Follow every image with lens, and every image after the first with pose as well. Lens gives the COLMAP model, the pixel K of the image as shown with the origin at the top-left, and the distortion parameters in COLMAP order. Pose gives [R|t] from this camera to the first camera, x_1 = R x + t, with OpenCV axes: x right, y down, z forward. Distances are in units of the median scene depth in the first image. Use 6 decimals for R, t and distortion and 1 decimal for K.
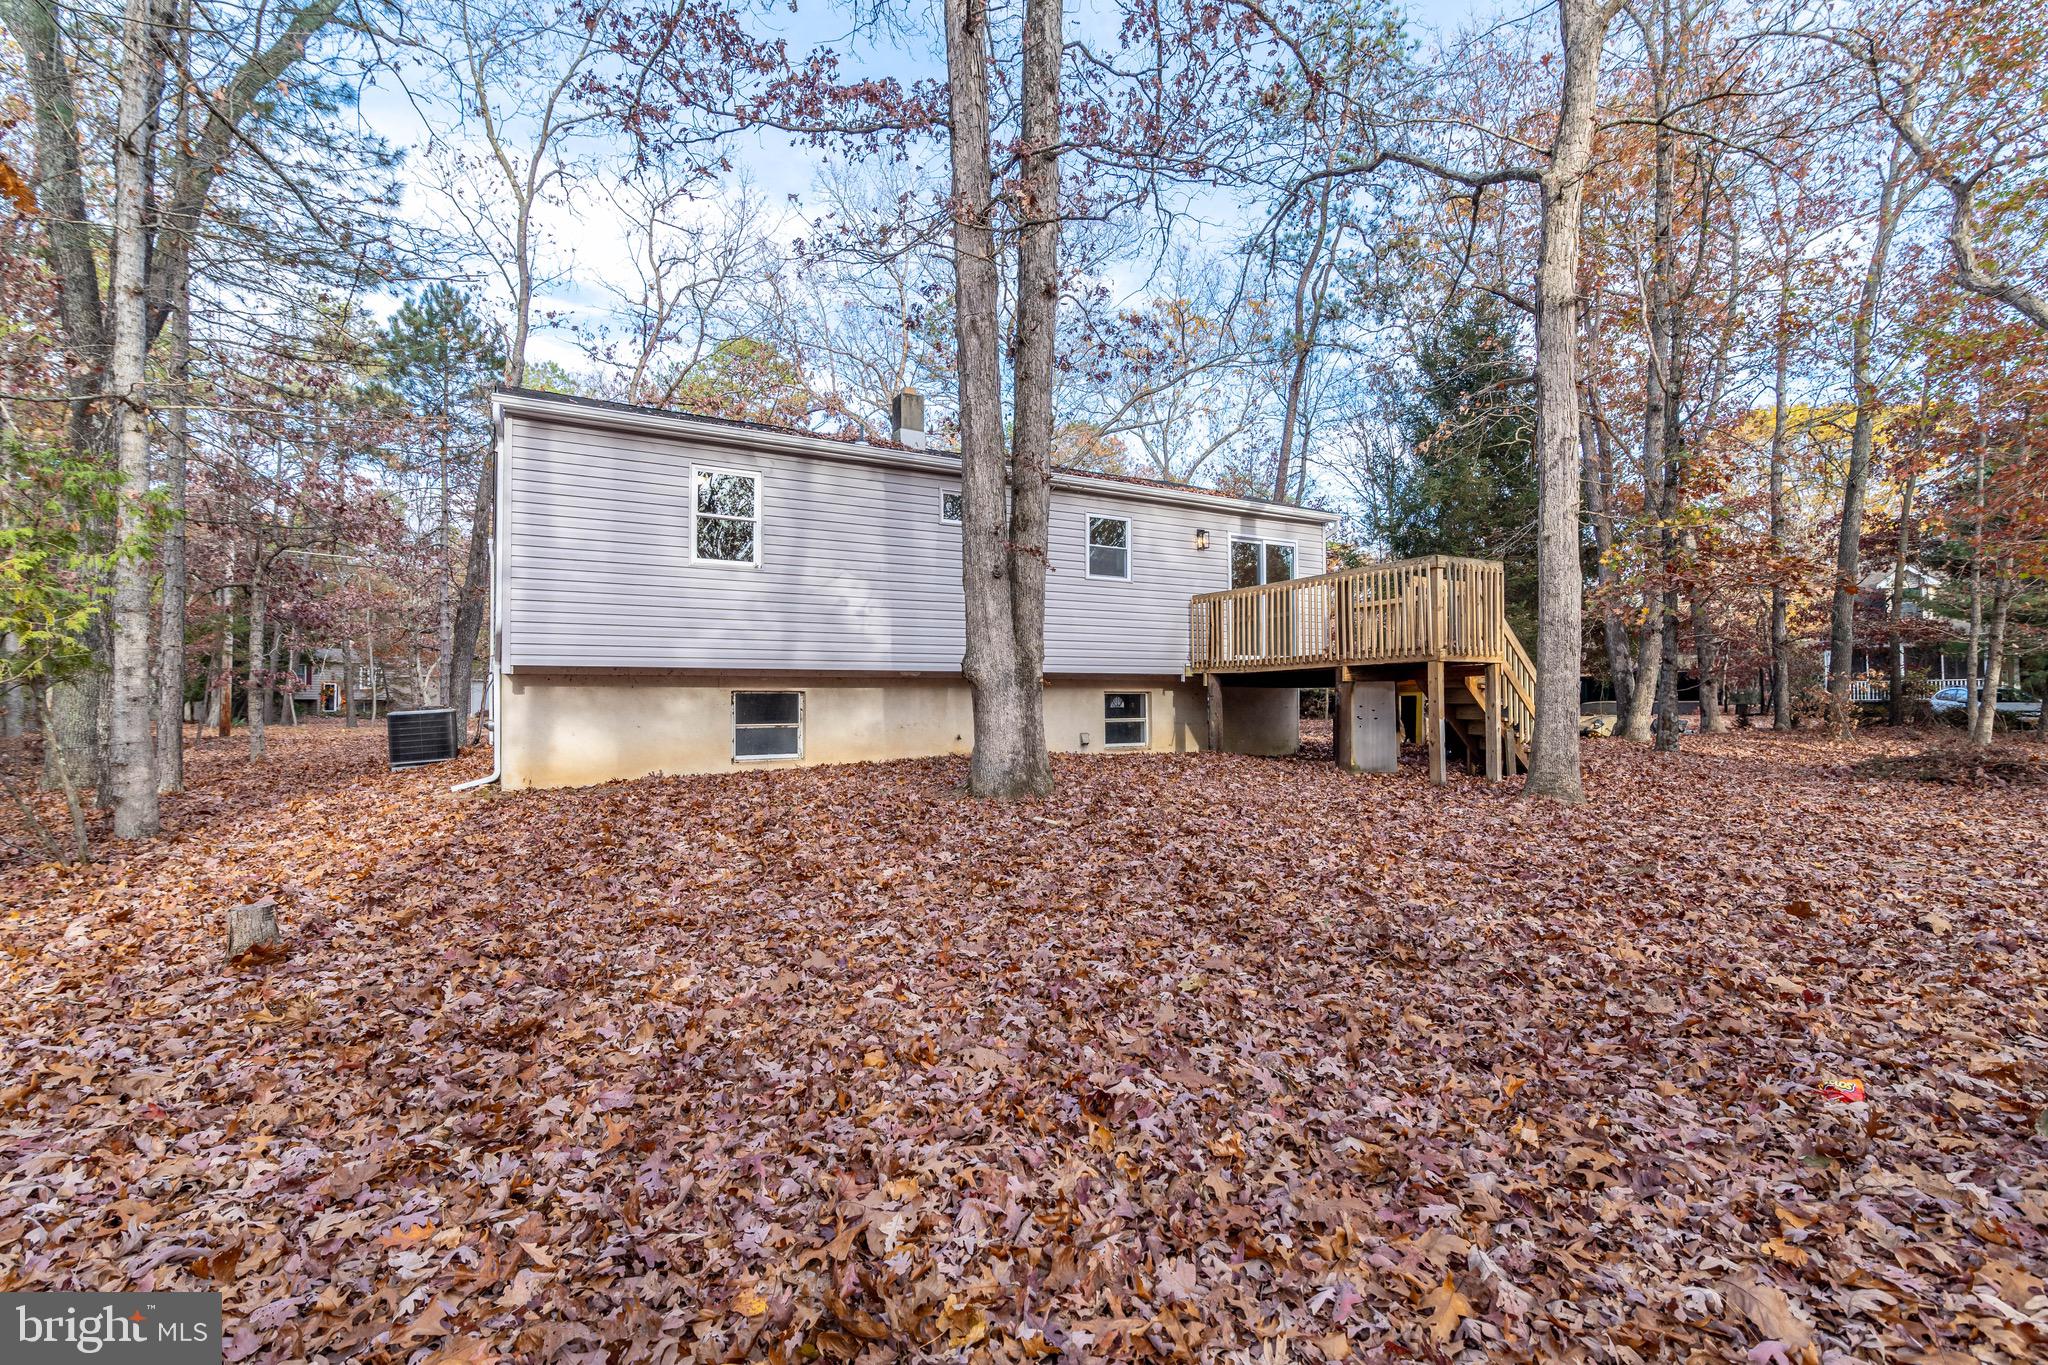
lens RADIAL K [[911.5, 0, 1028.9], [0, 911.5, 684.1], [0, 0, 1]] dist [-0.000584, -0.000122]
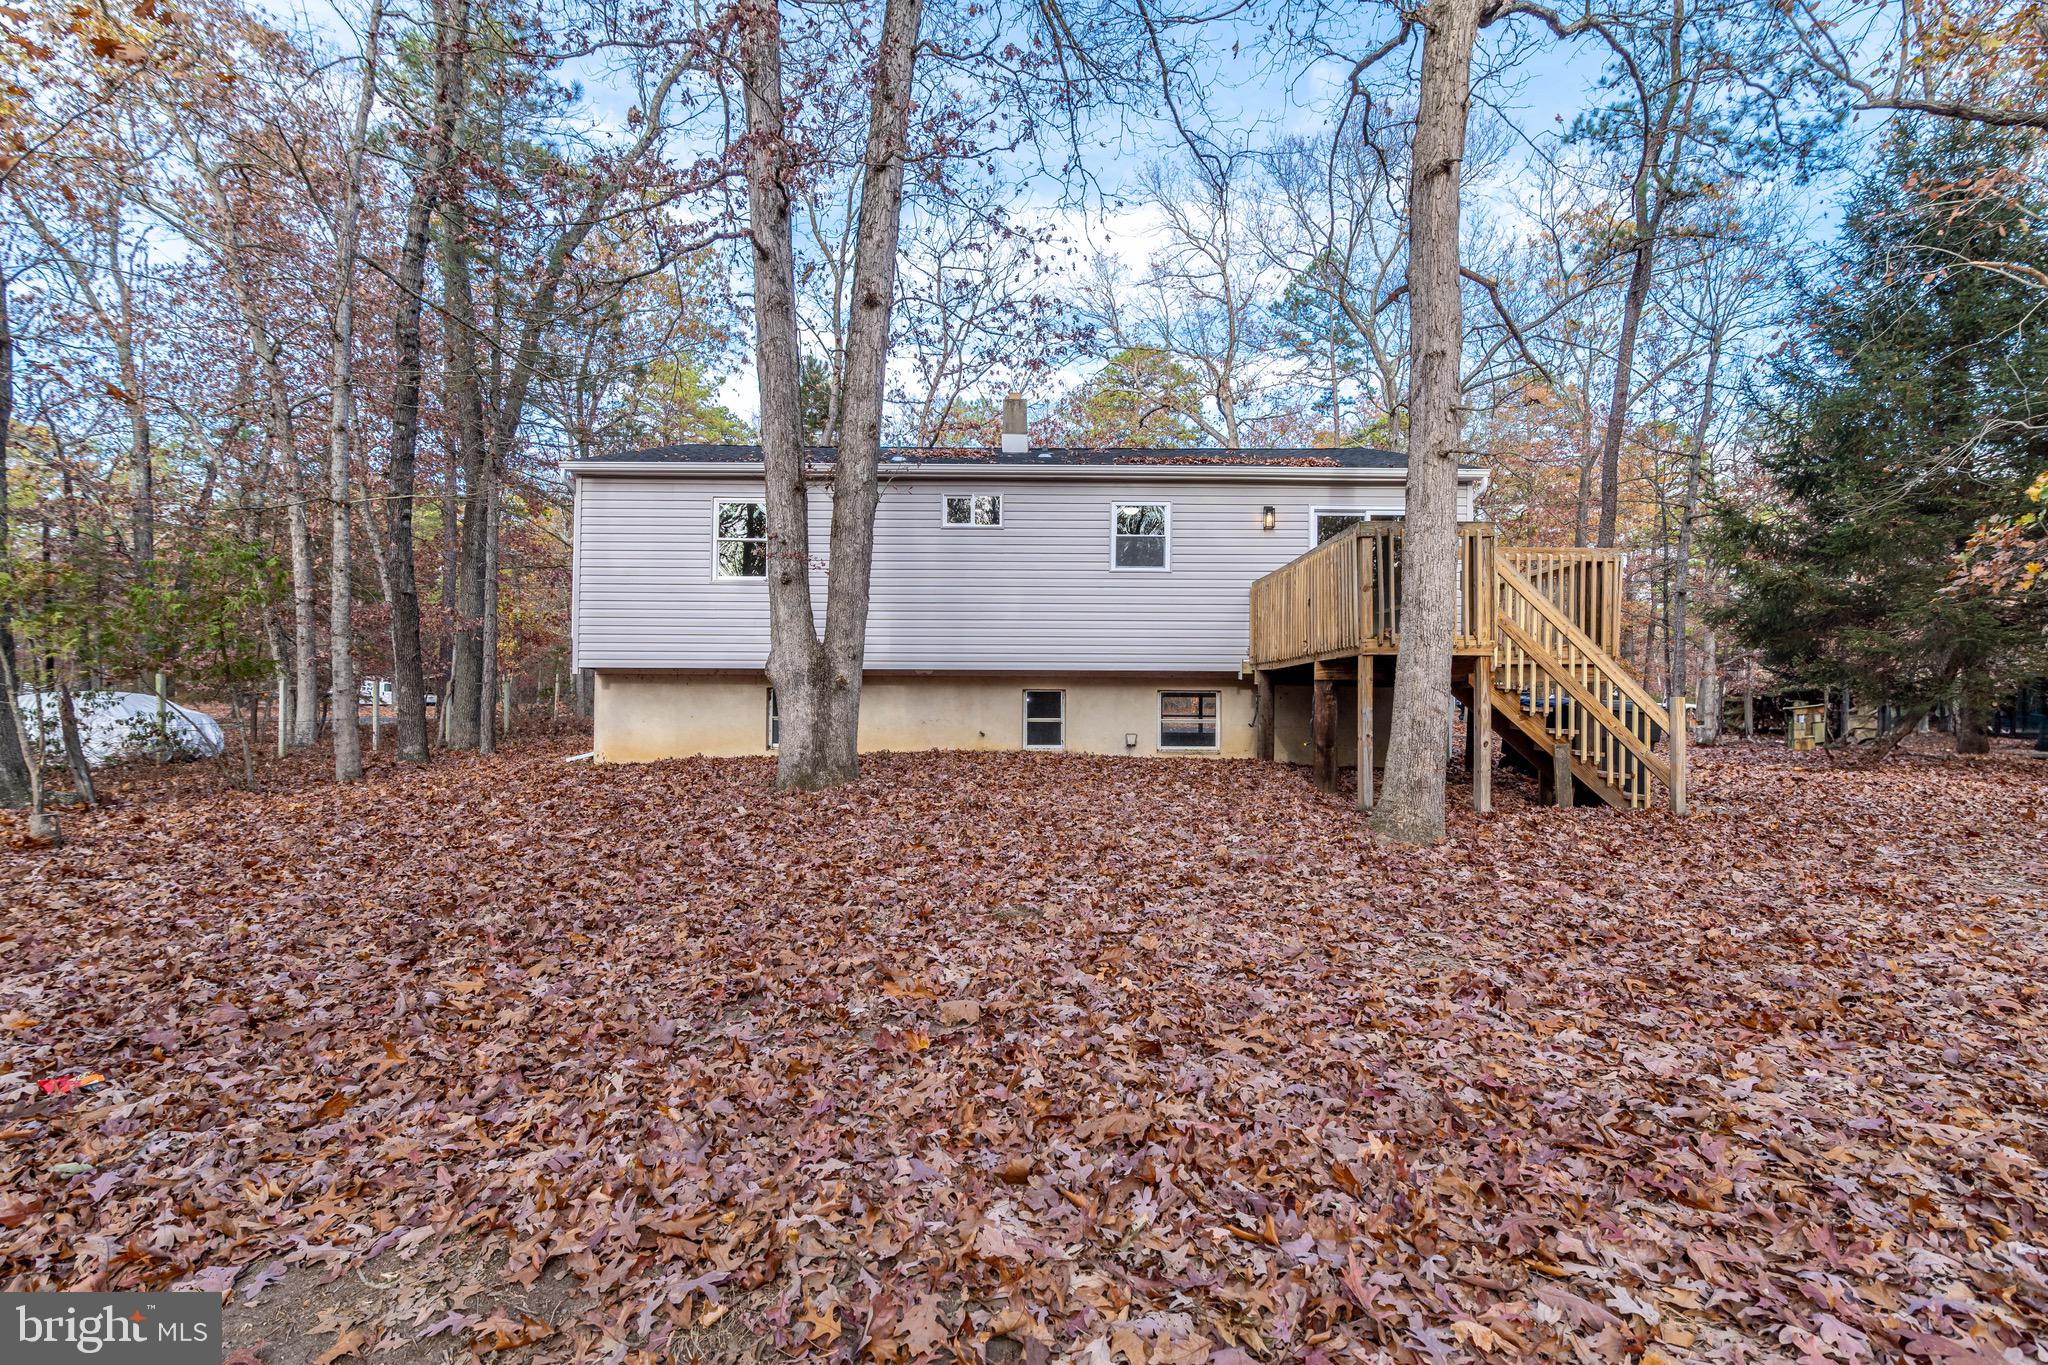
lens RADIAL K [[929.3, 0, 1021.4], [0, 929.3, 687.5], [0, 0, 1]] dist [0.000512, 0.000306]
pose [[0.868928, 0.002489, -0.494932, 0.442368], [-0.000097, 0.999988, 0.004860, 0.000395], [0.494938, -0.004175, 0.868918, 0.107557]]
